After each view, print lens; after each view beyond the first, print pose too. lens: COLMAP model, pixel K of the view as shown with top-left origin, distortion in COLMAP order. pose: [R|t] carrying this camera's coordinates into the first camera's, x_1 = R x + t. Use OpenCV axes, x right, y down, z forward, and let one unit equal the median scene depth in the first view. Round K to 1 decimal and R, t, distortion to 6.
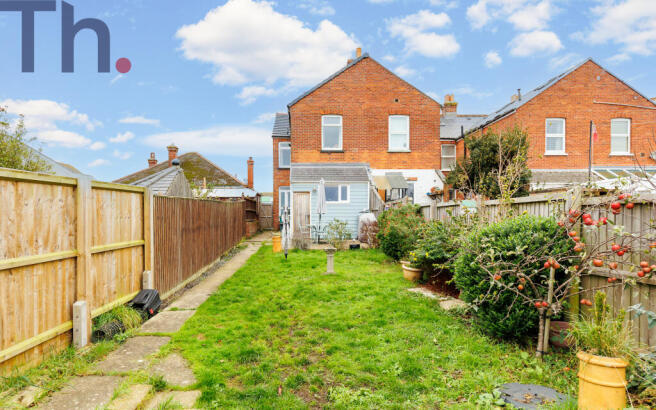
lens RADIAL K [[393.9, 0, 328.0], [0, 393.9, 205.0], [0, 0, 1]] dist [0.018489, -0.000015]
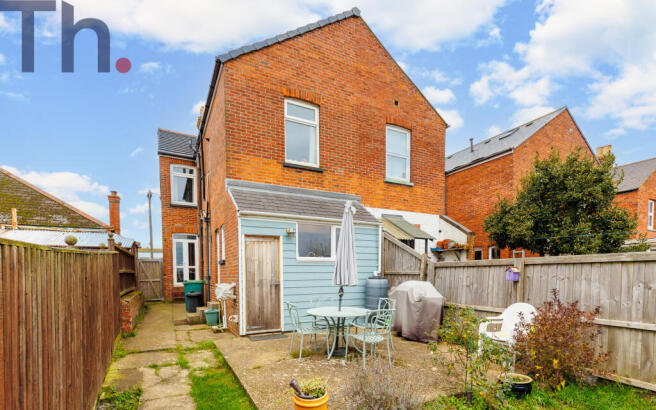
lens RADIAL K [[299.6, 0, 328.7], [0, 299.6, 280.6], [0, 0, 1]] dist [0.000442, 0.000233]
pose [[0.900956, -0.014160, 0.433679, -0.143055], [-0.010821, 0.998423, 0.055079, 0.000120], [-0.433775, -0.054316, 0.899383, 0.590078]]
